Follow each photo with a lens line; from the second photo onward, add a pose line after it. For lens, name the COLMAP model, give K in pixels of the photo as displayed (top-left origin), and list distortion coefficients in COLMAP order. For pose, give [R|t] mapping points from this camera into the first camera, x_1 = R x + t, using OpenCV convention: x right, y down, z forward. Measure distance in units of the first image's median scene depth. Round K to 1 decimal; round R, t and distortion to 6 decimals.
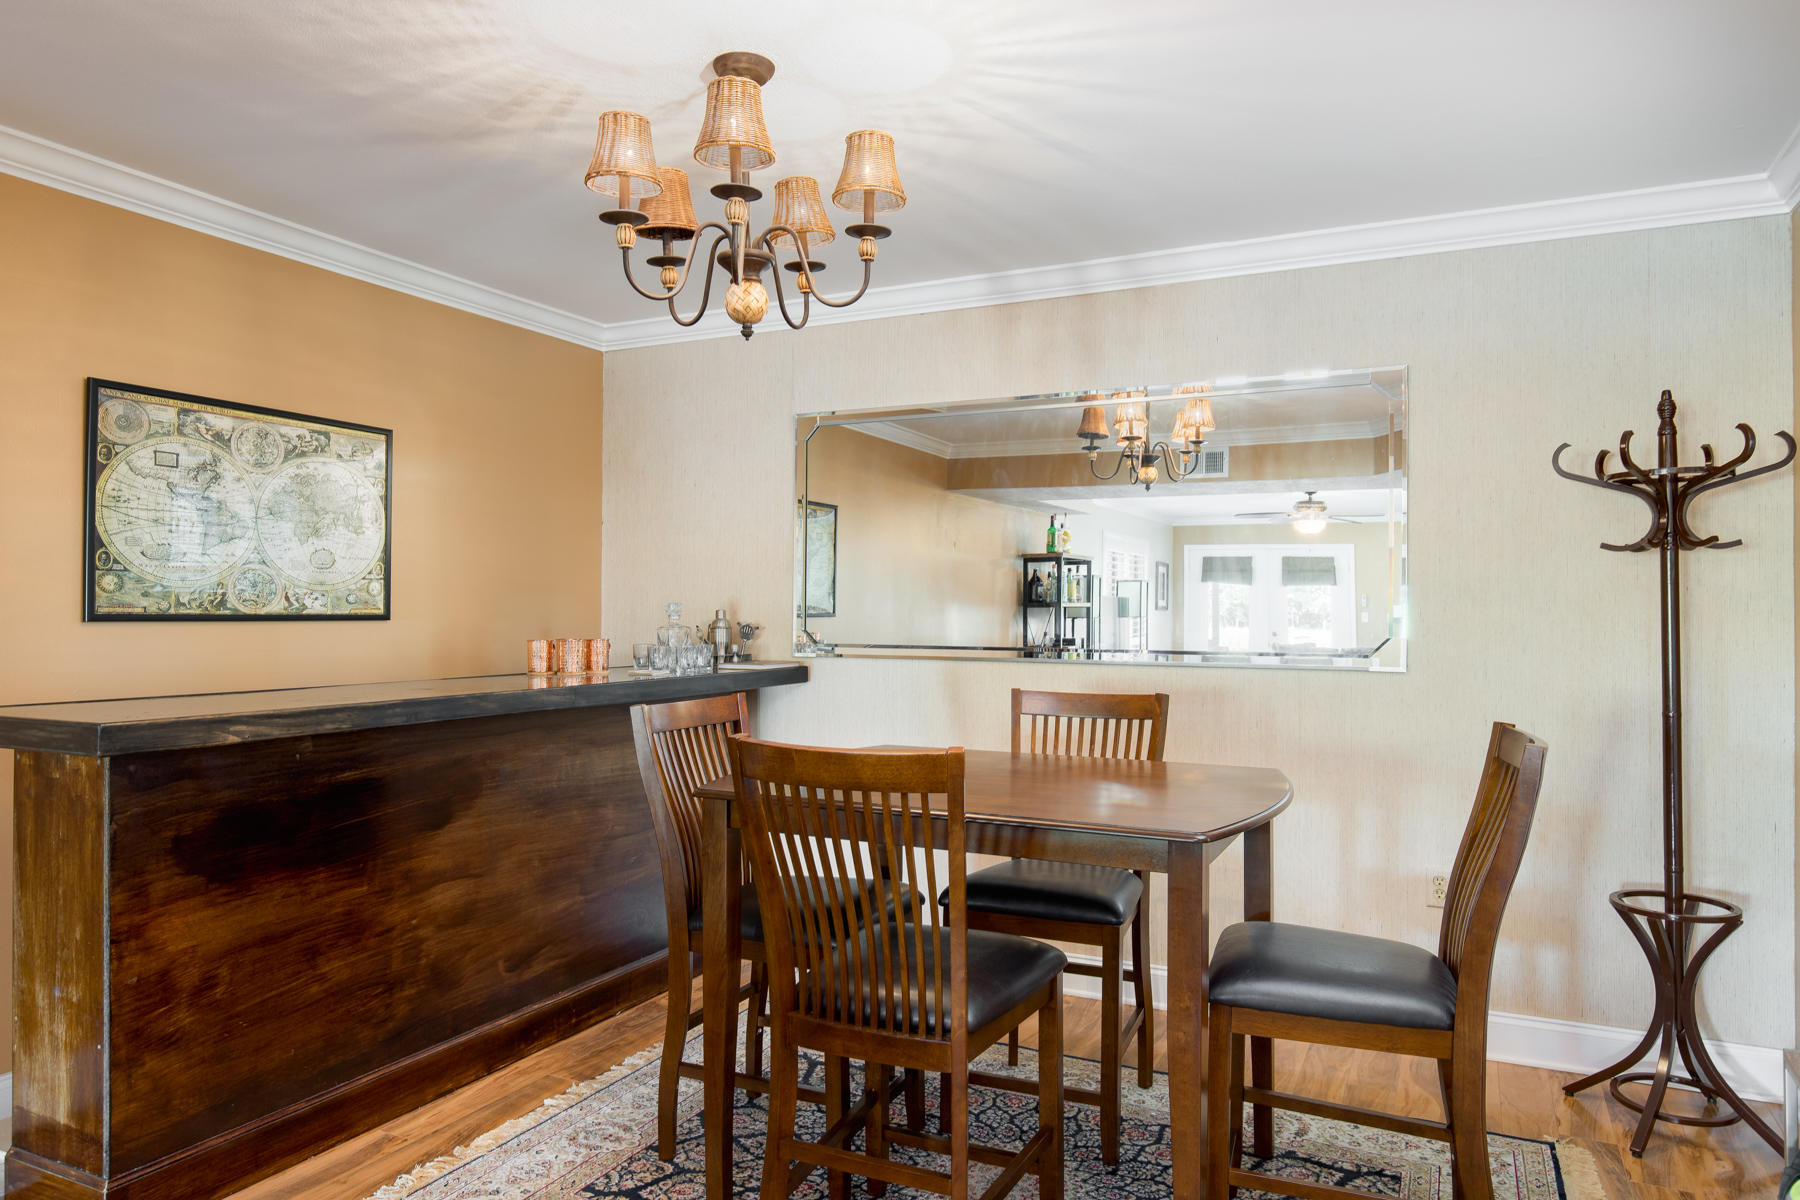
lens RADIAL K [[1160.8, 0, 900.0], [0, 1160.8, 600.0], [0, 0, 1]] dist [0.053624, 0.000294]
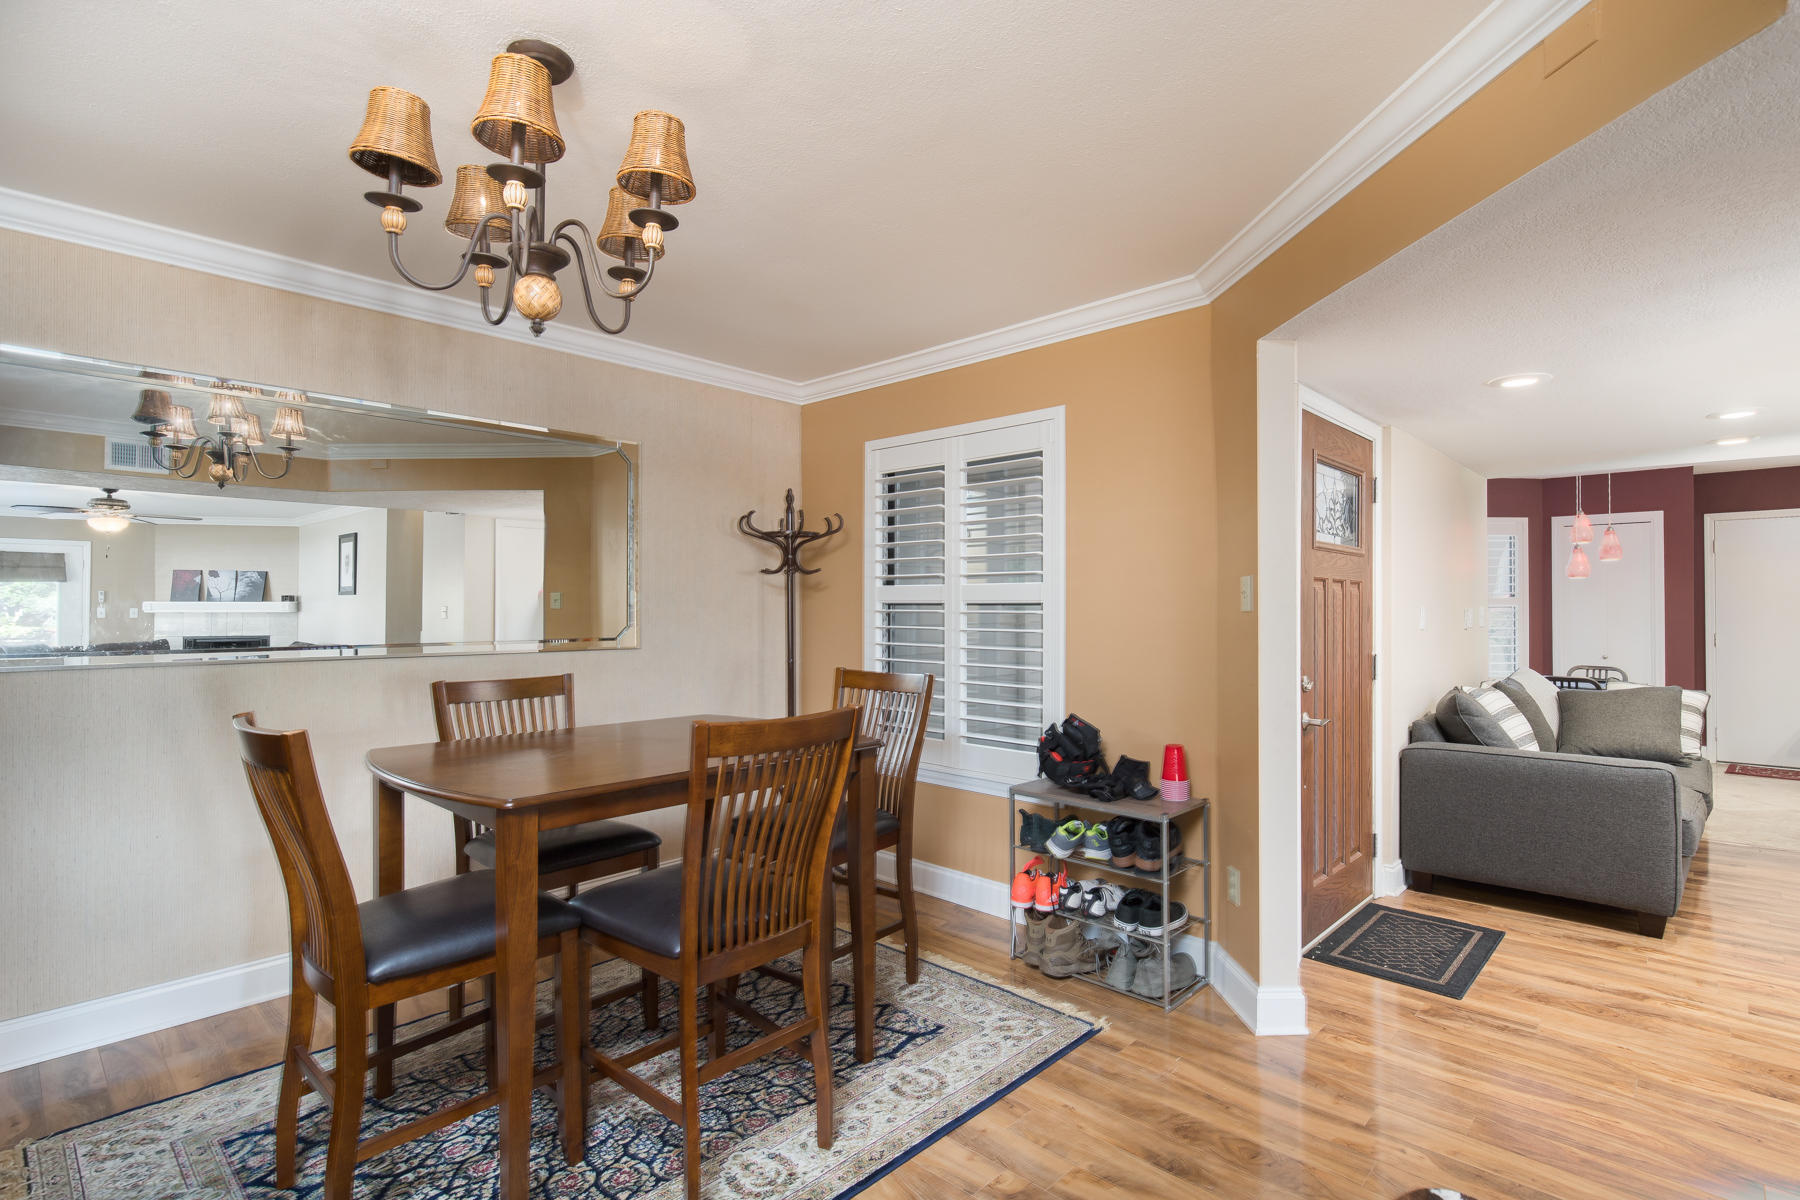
lens RADIAL K [[879.9, 0, 900.0], [0, 879.9, 600.0], [0, 0, 1]] dist [-0.000220, 0.000025]
pose [[0.298694, 0.003465, 0.954343, -0.579682], [-0.005232, 0.999984, -0.001994, 0.001502], [-0.954335, -0.004398, 0.298707, 0.377641]]
